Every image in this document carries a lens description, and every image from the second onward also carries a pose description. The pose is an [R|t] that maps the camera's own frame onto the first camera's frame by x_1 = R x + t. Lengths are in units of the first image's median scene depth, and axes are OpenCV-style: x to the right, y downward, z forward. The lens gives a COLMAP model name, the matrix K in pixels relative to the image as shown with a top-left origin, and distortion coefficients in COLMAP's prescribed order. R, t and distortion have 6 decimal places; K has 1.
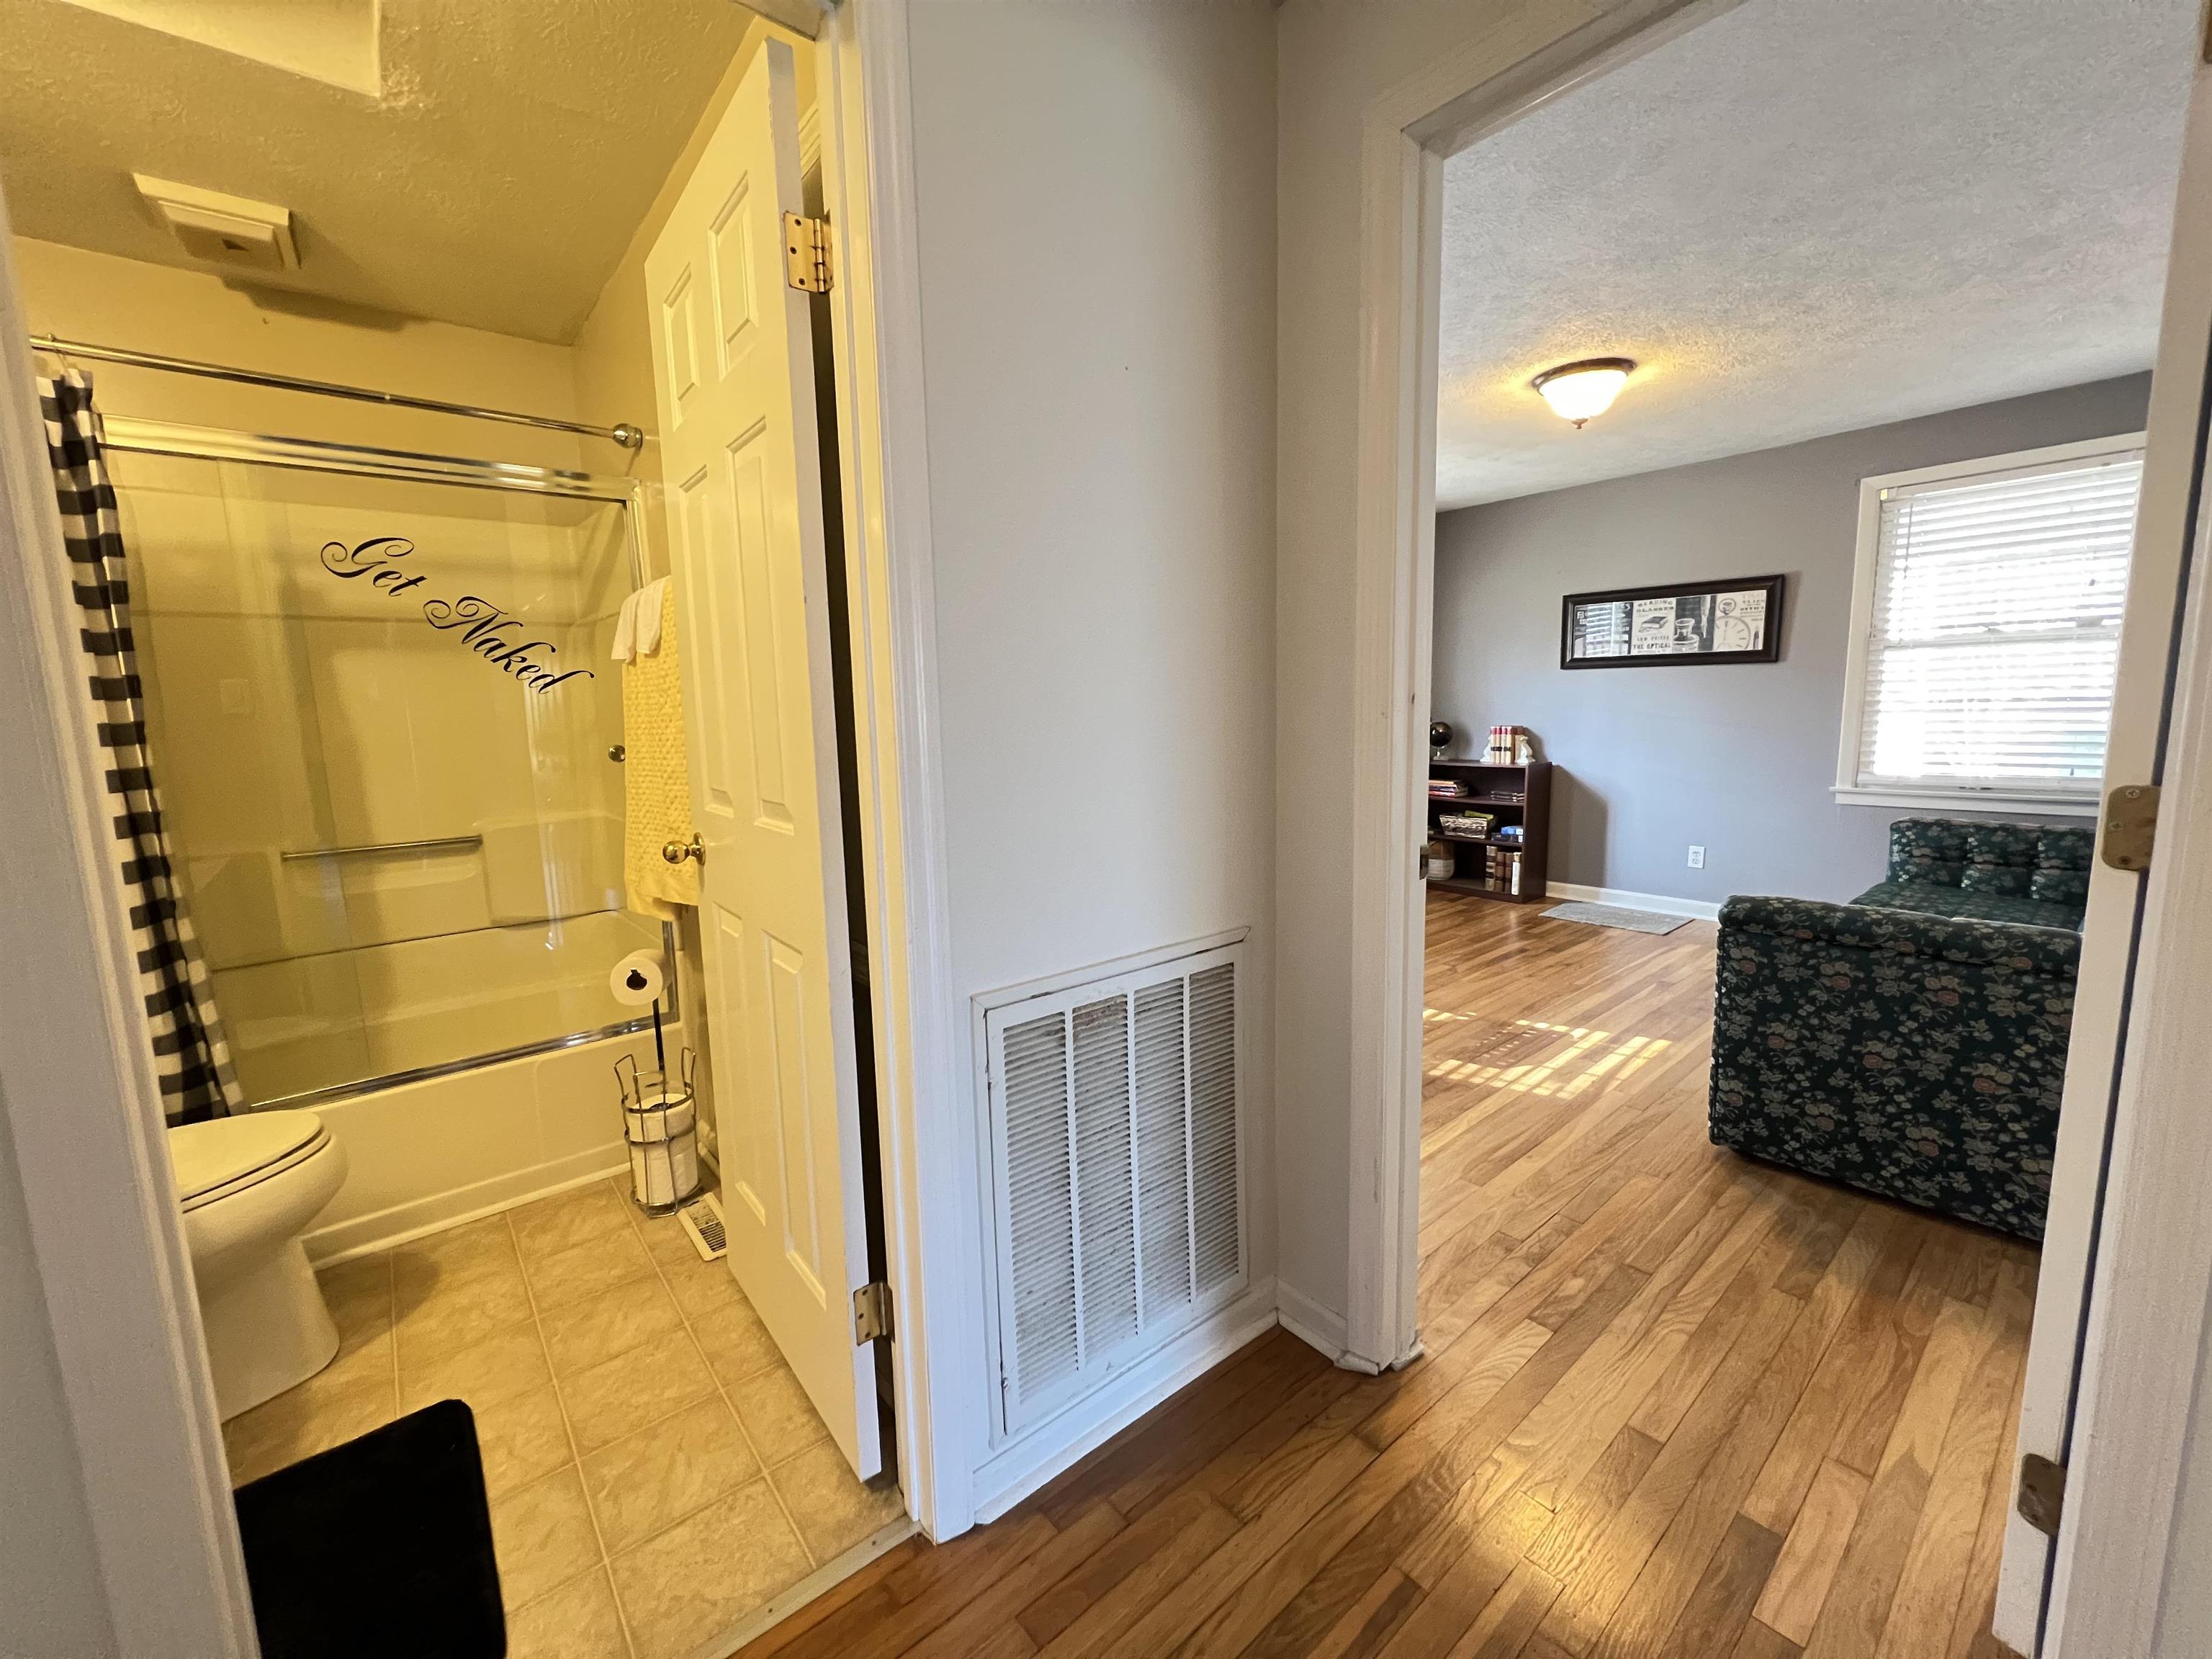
lens RADIAL K [[883.1, 0, 1097.0], [0, 883.1, 826.2], [0, 0, 1]] dist [-0.001545, 0.000298]
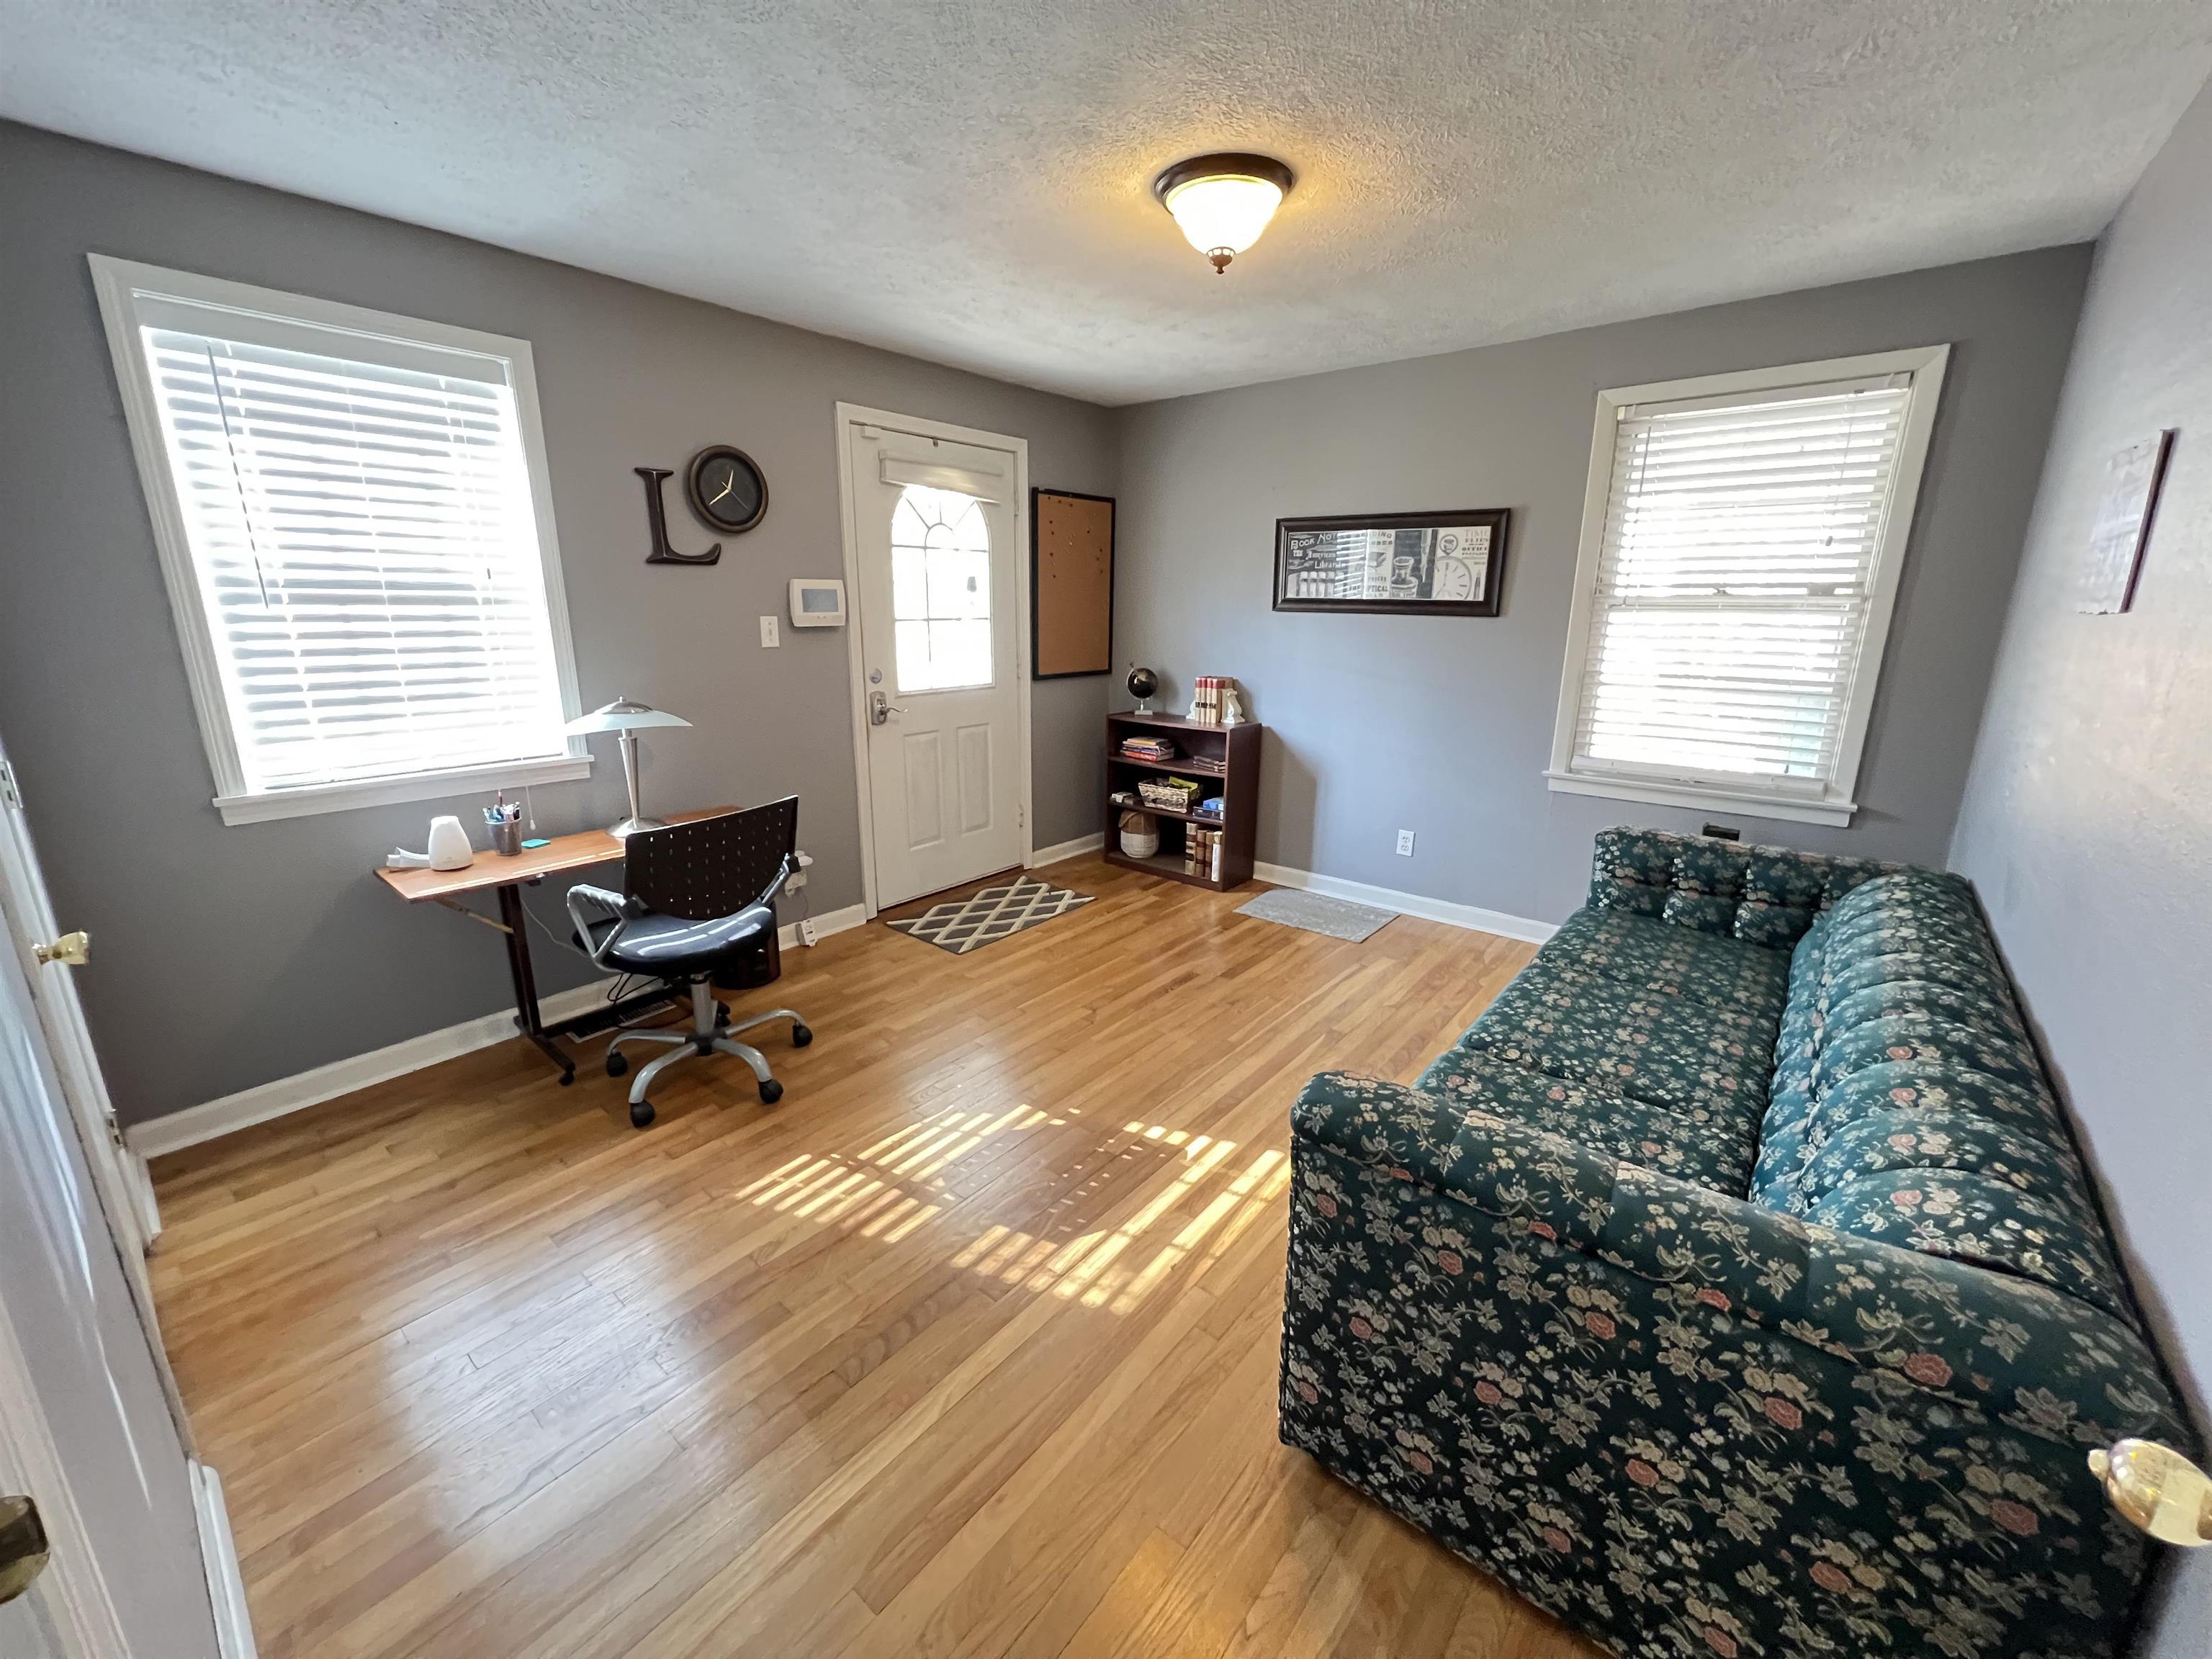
lens RADIAL K [[883.1, 0, 1097.0], [0, 883.1, 826.2], [0, 0, 1]] dist [-0.001545, 0.000298]
pose [[0.981889, -0.017196, 0.188673, 0.300985], [-0.004405, 0.993531, 0.113479, -0.103621], [-0.189404, -0.112255, 0.975462, 0.299784]]
